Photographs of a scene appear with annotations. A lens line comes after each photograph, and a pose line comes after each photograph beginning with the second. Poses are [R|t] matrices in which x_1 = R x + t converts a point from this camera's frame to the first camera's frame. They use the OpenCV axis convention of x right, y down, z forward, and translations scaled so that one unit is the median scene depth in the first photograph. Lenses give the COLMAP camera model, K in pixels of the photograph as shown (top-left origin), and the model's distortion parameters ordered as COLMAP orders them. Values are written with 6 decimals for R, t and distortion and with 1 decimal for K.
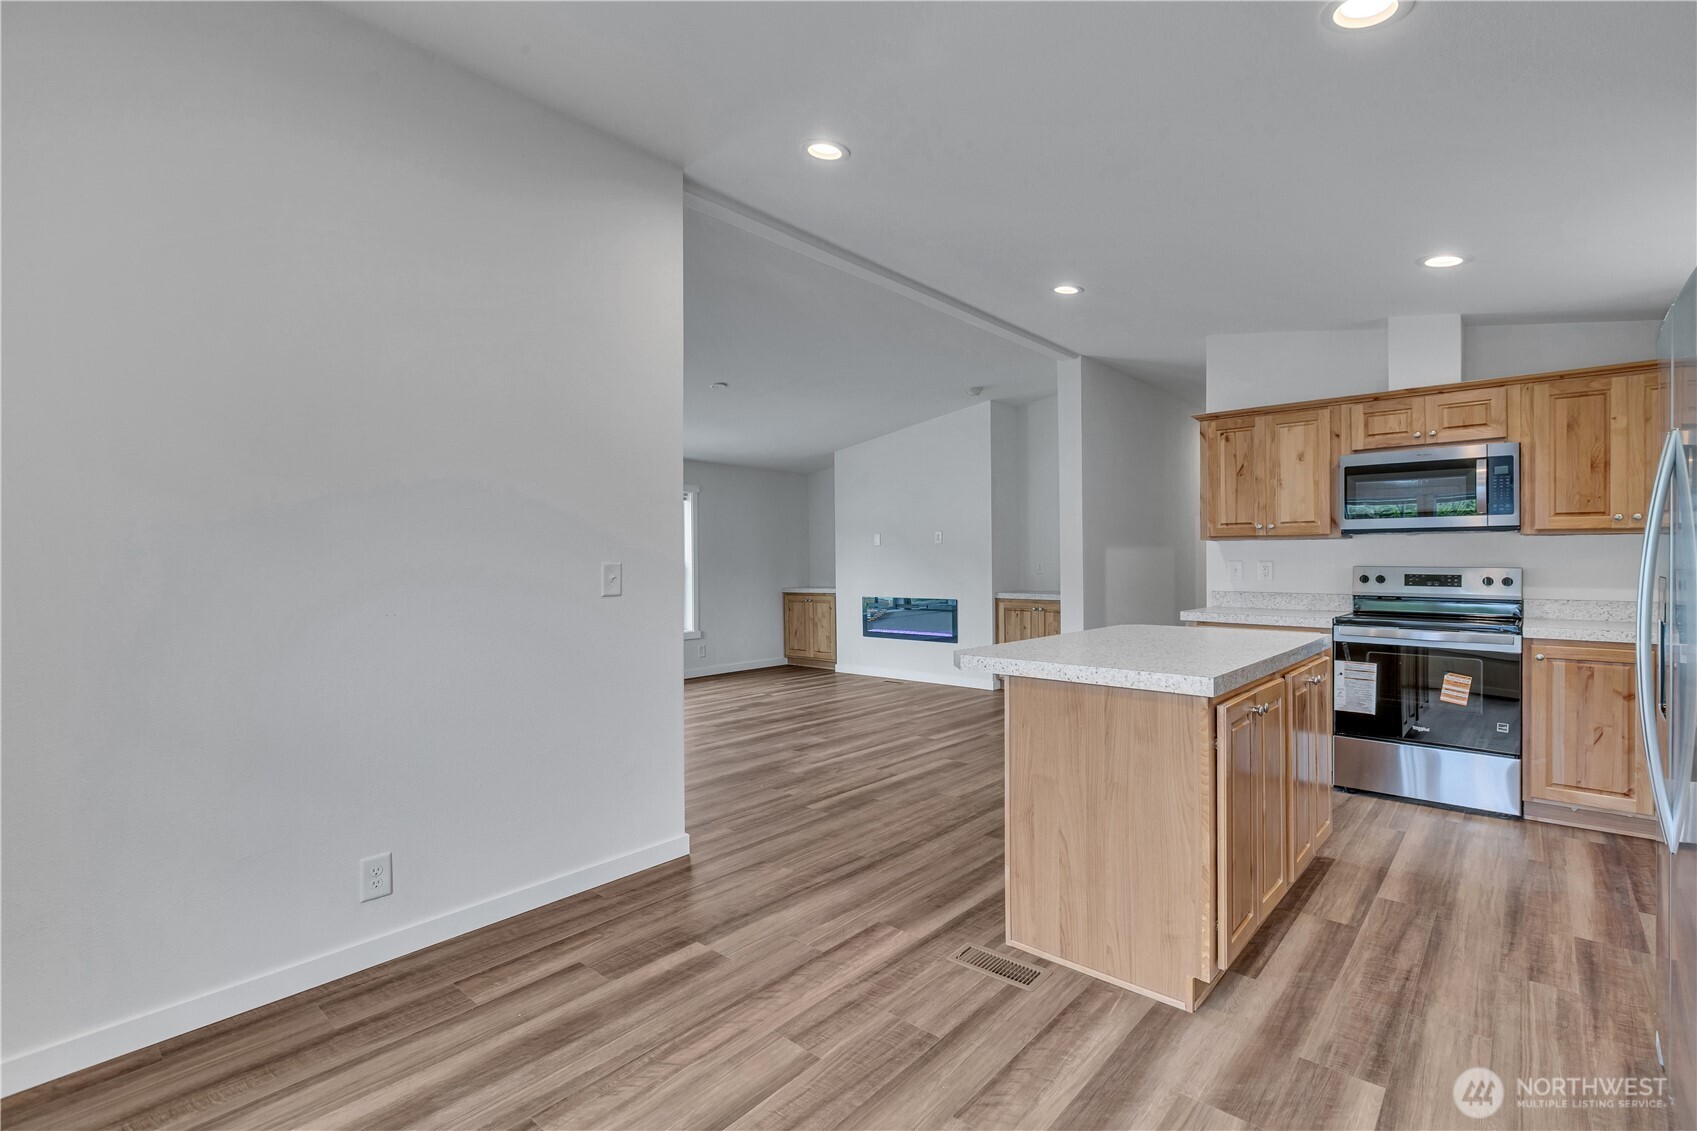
lens RADIAL K [[782.2, 0, 849.2], [0, 782.2, 560.3], [0, 0, 1]] dist [0.000038, -0.004102]
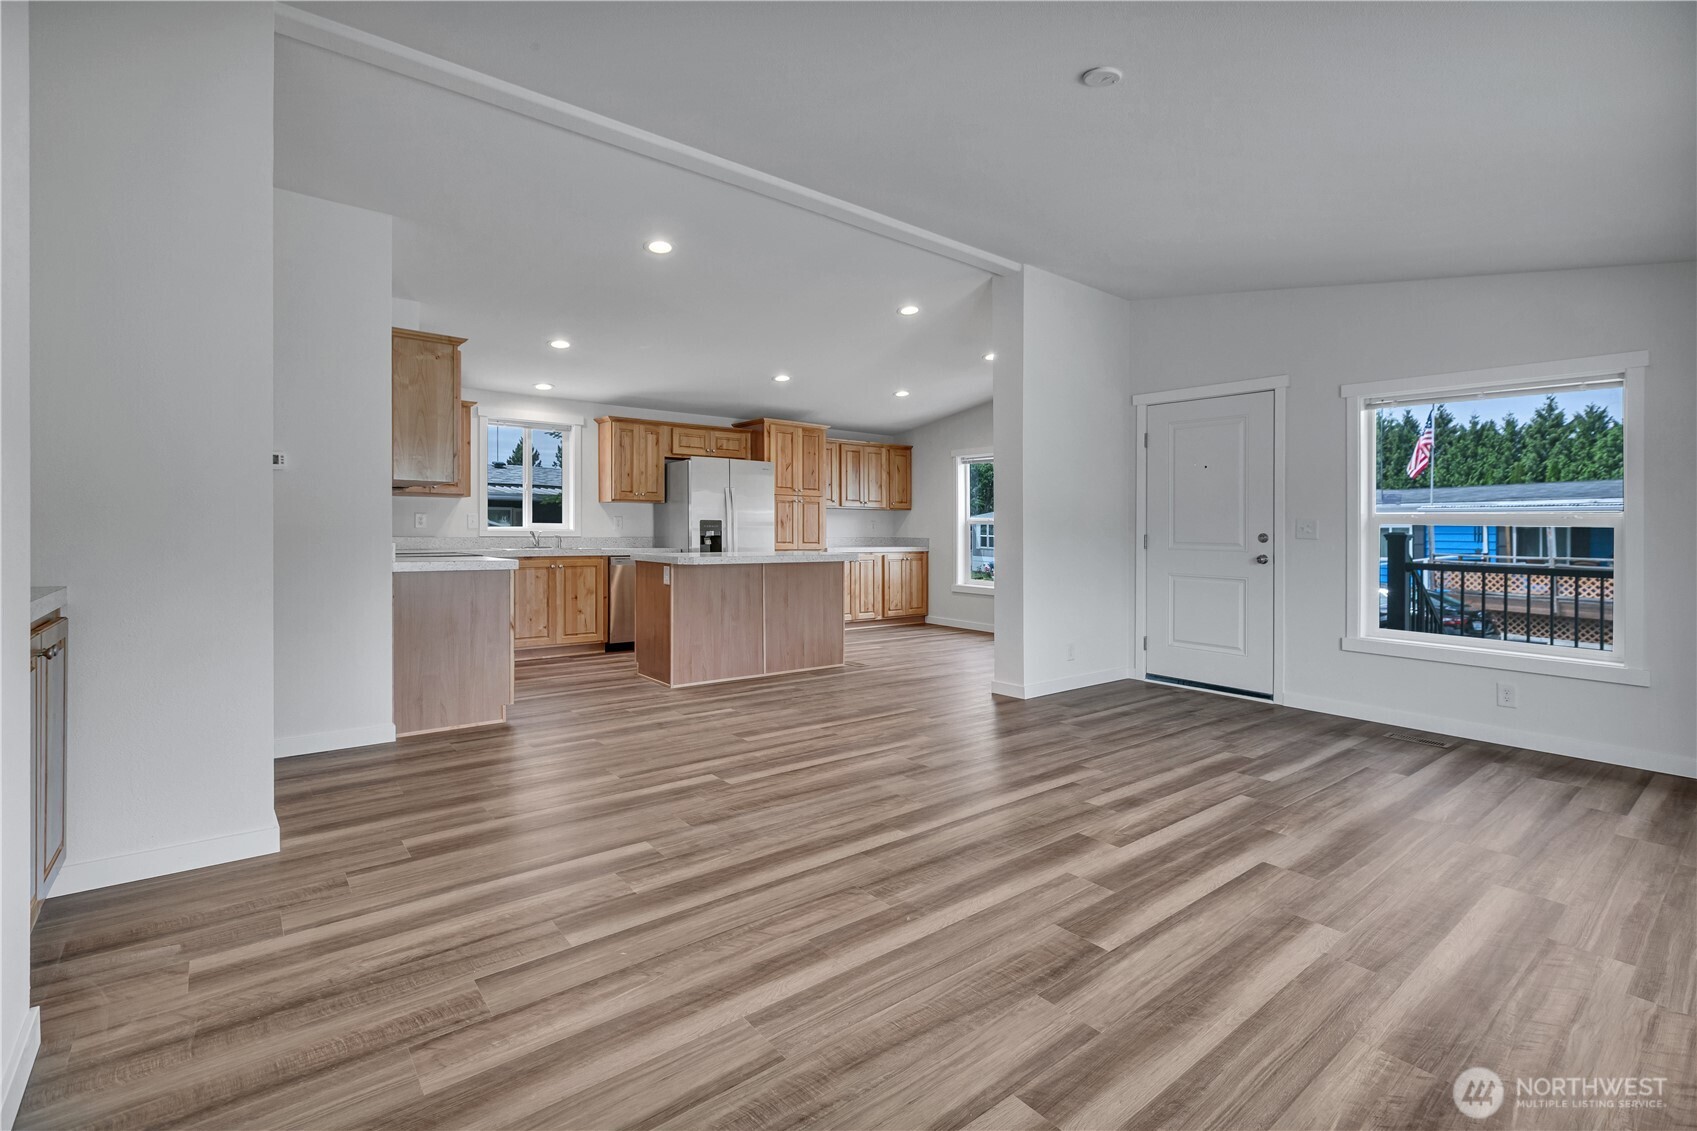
lens RADIAL K [[782.2, 0, 849.2], [0, 782.2, 560.3], [0, 0, 1]] dist [0.000038, -0.004102]
pose [[-0.985532, -0.012405, 0.169033, -0.151375], [-0.006014, 0.999250, 0.038265, 0.029406], [-0.169381, 0.036695, -0.984867, 2.136378]]
